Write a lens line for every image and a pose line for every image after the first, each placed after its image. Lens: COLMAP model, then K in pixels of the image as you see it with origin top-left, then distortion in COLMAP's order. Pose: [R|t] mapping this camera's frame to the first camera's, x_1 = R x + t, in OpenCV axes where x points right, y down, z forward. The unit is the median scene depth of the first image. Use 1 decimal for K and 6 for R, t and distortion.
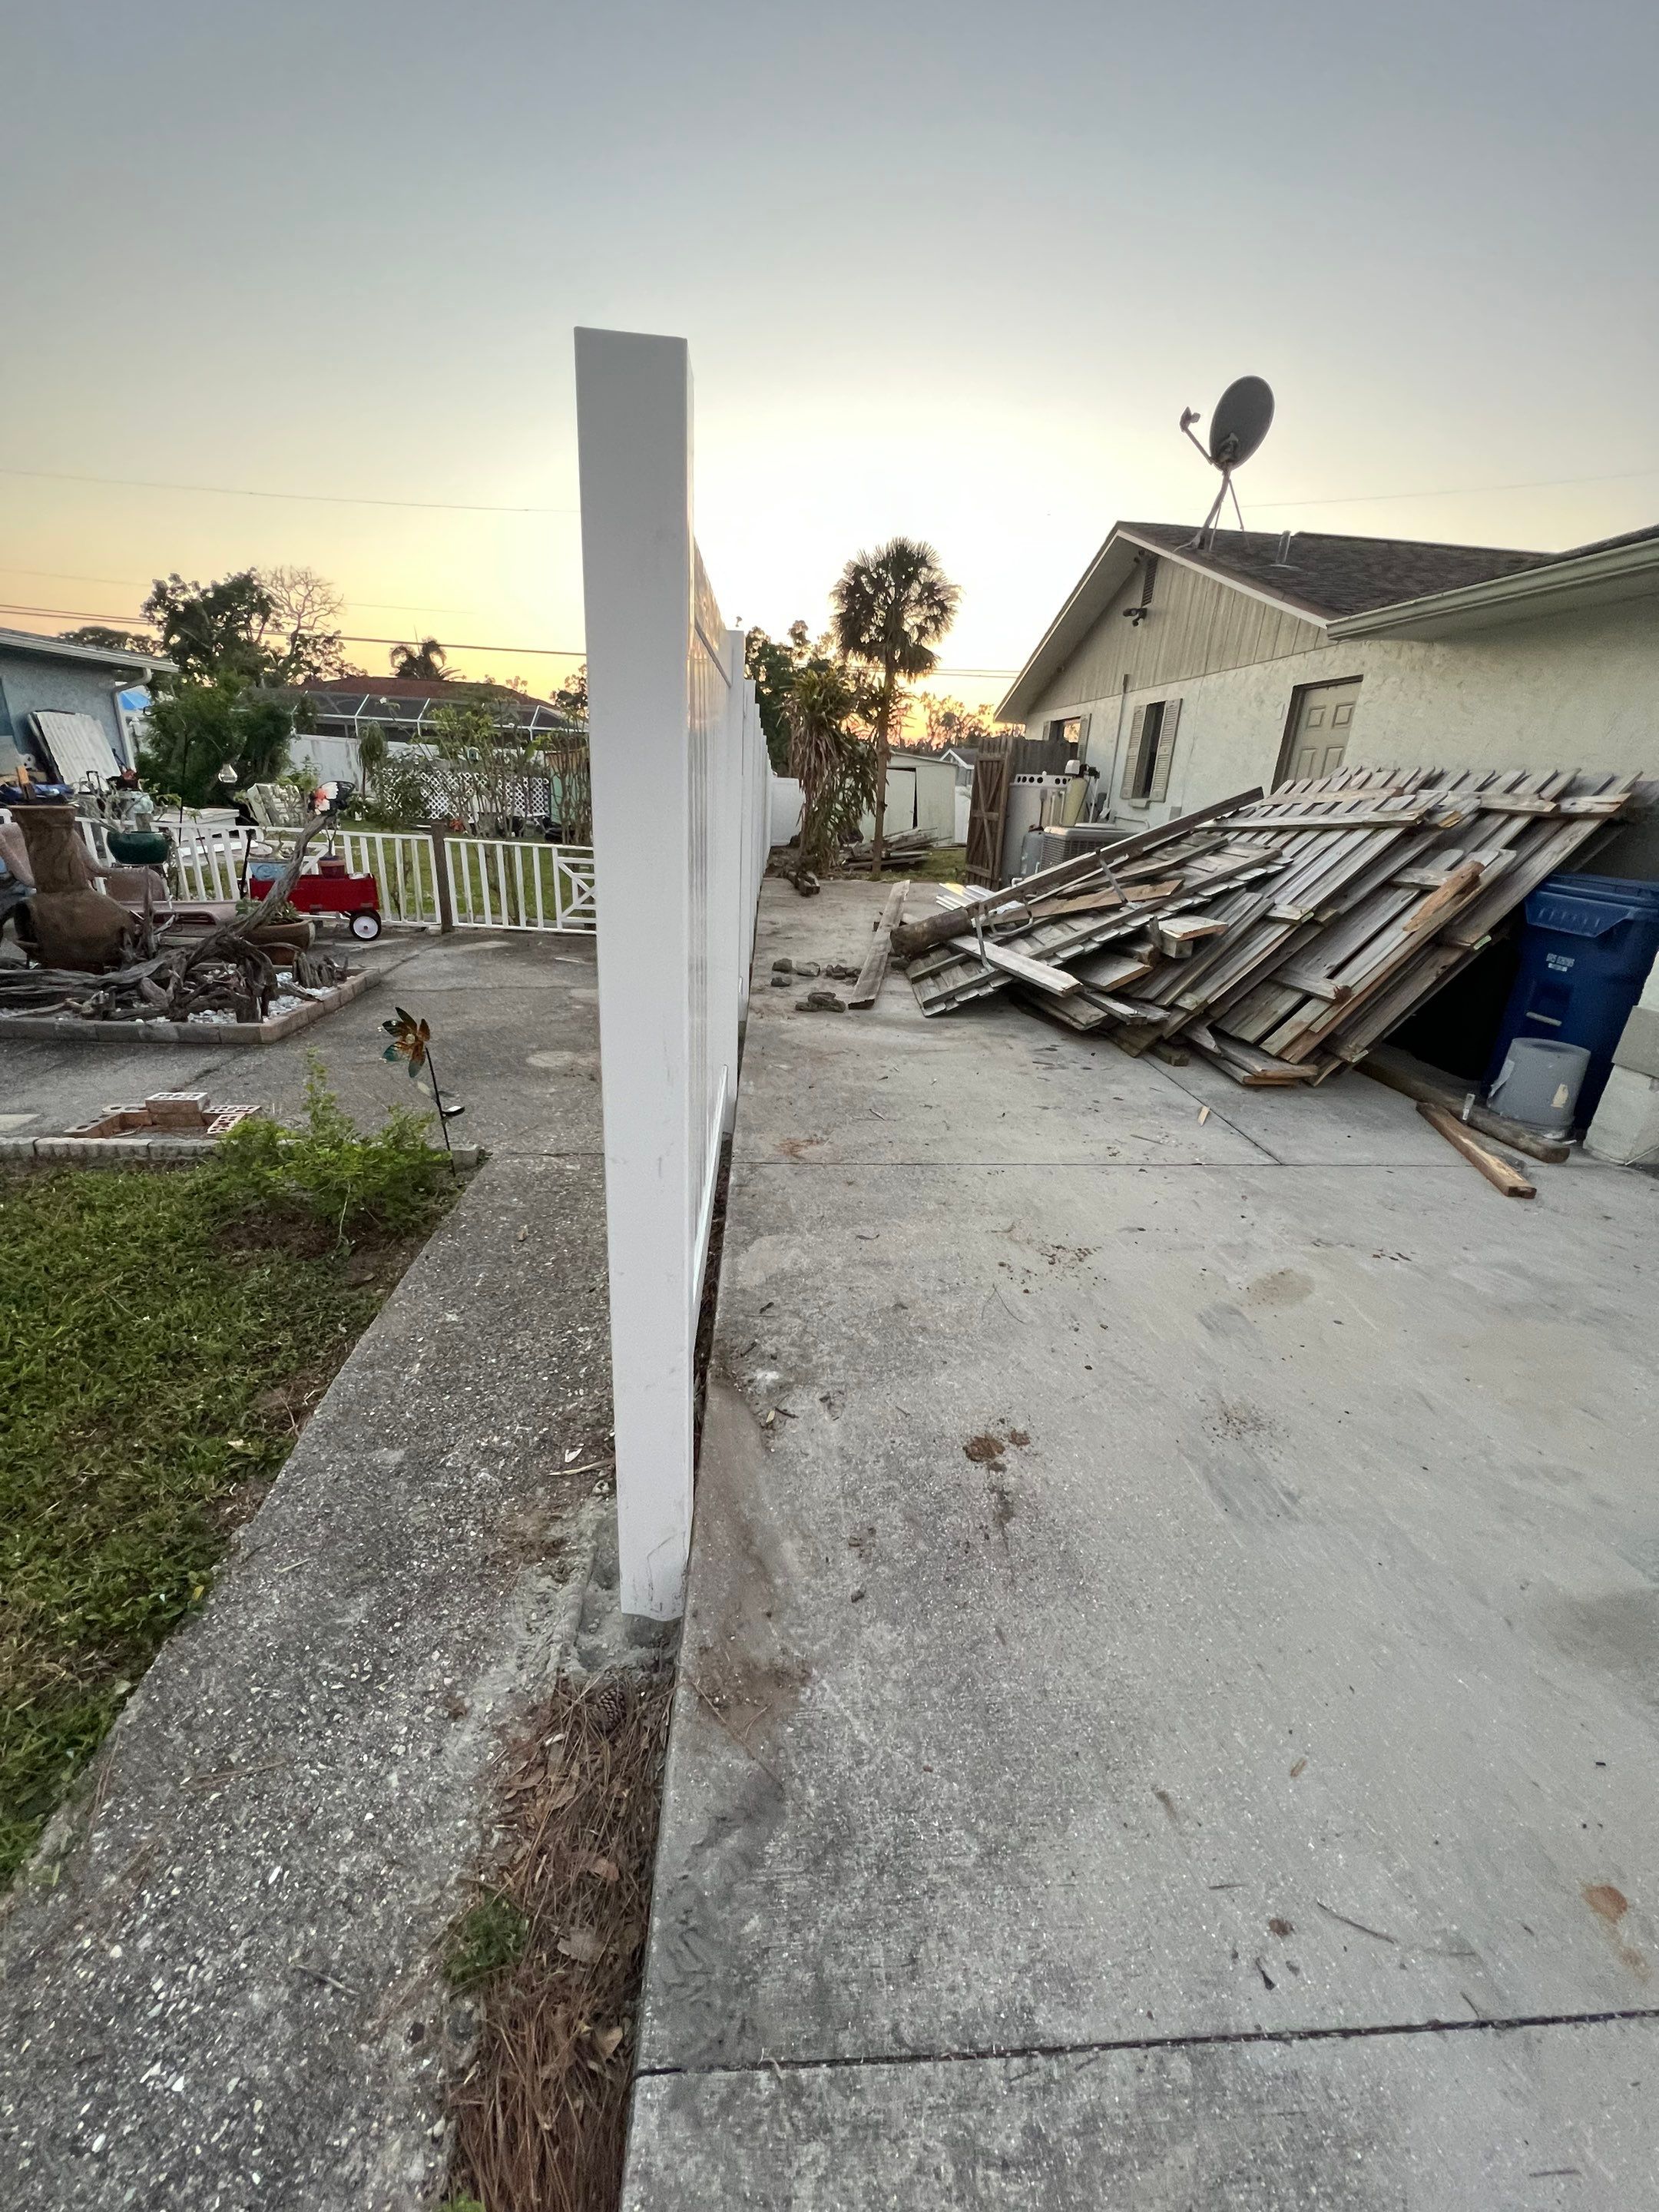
lens RADIAL K [[881.0, 0, 829.5], [0, 881.0, 1110.0], [0, 0, 1]] dist [-0.001763, 0.000683]
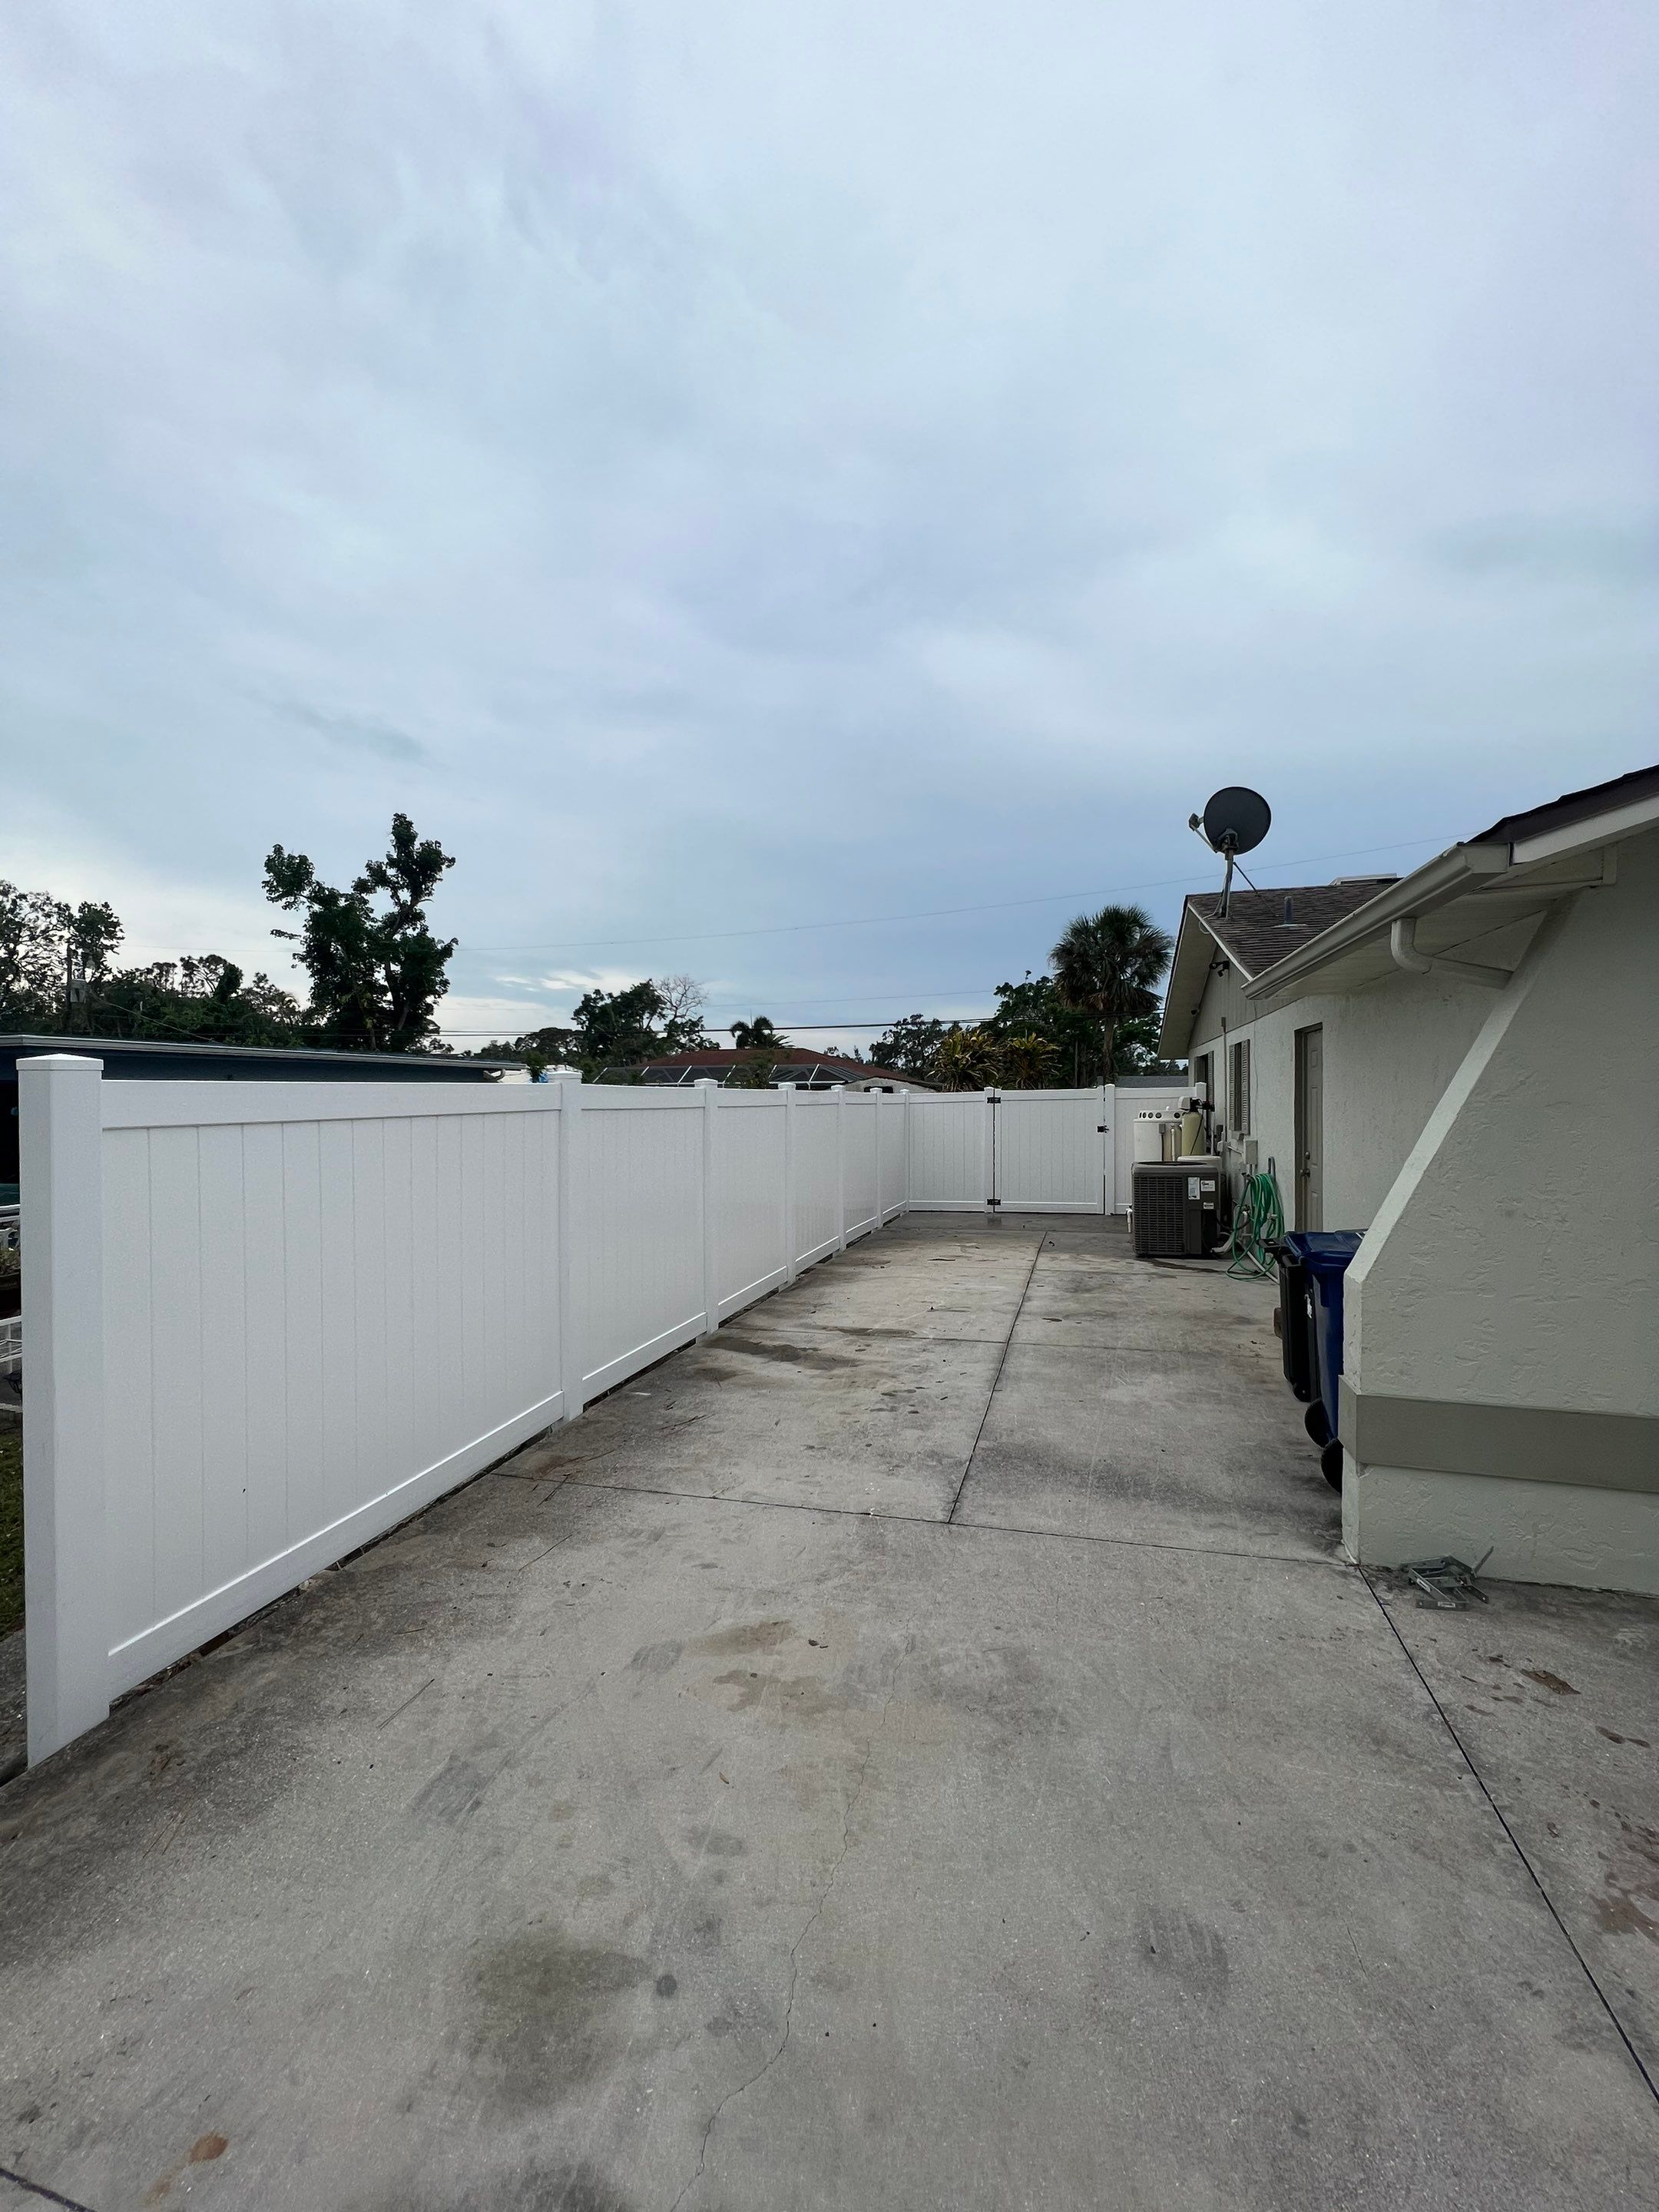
lens RADIAL K [[881.0, 0, 829.5], [0, 881.0, 1110.0], [0, 0, 1]] dist [-0.001763, 0.000683]
pose [[0.939370, -0.055038, -0.338459, 0.712723], [-0.066806, 0.938747, -0.338069, -0.030066], [0.336334, 0.340183, 0.878154, -0.087065]]
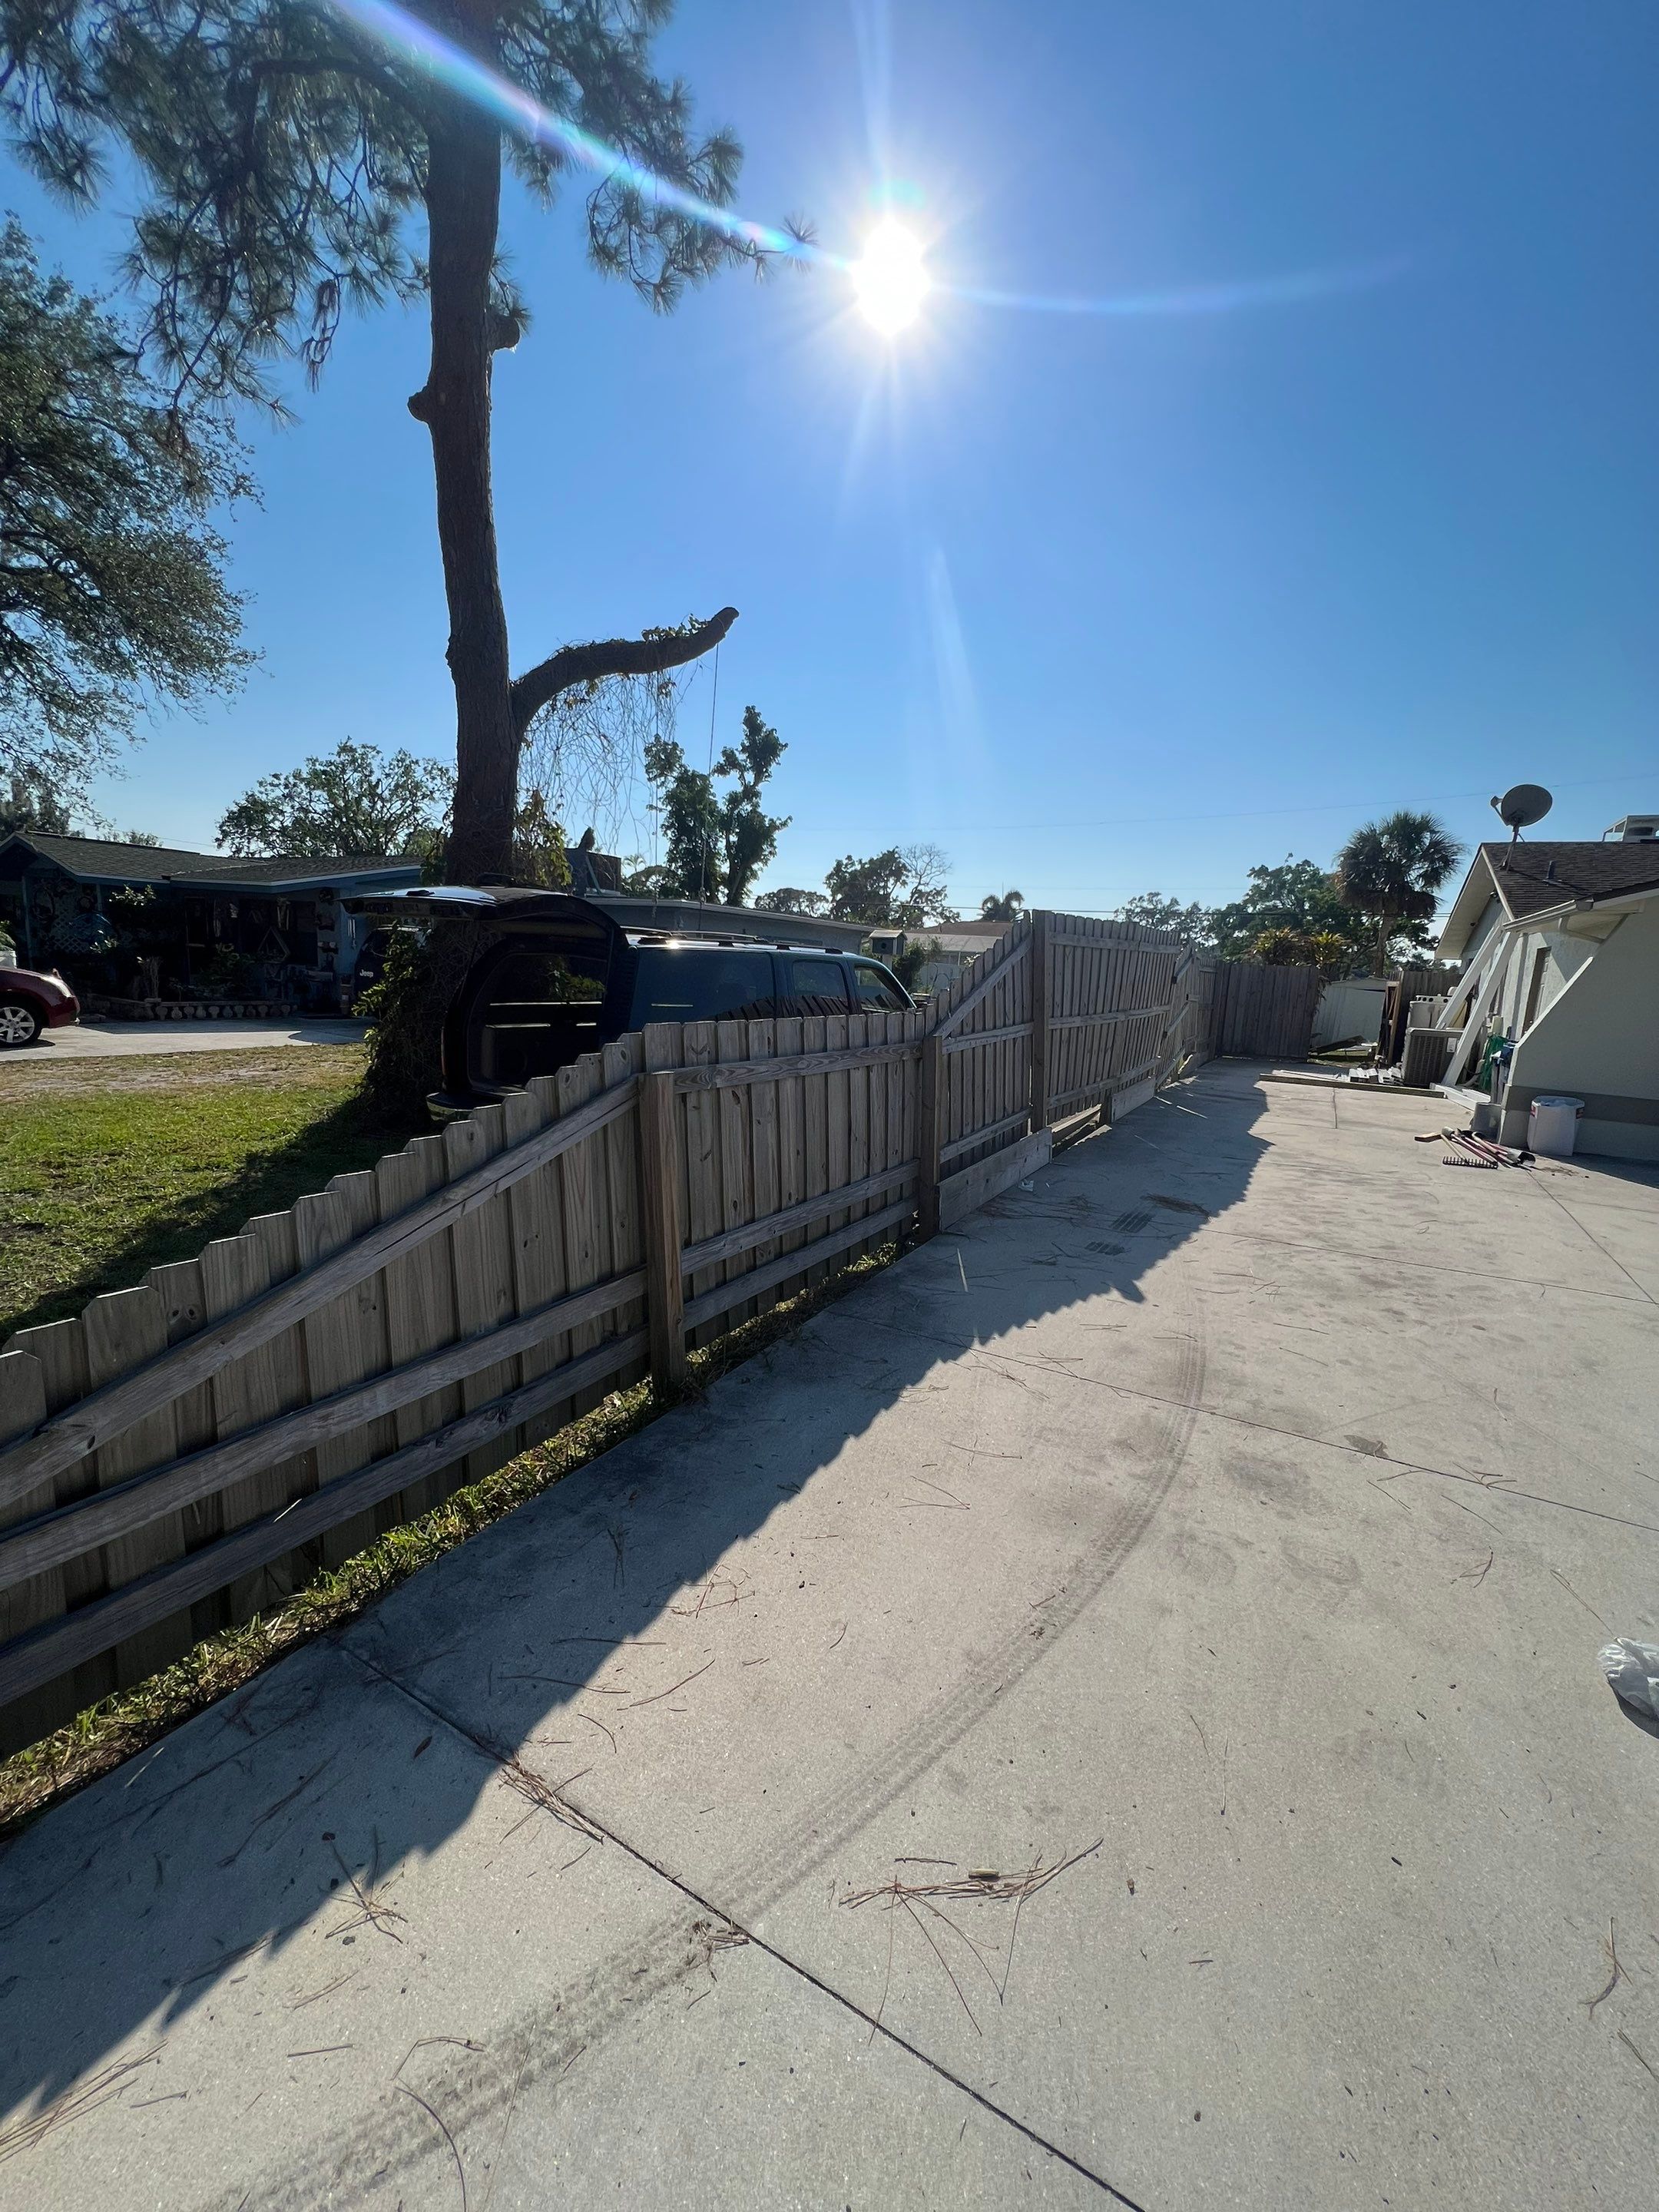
lens RADIAL K [[881.0, 0, 829.5], [0, 881.0, 1110.0], [0, 0, 1]] dist [-0.001763, 0.000683]
pose [[0.841502, 0.086021, -0.533362, 0.610453], [-0.204517, 0.964491, -0.167120, 0.768175], [0.500047, 0.249714, 0.829214, -2.030020]]
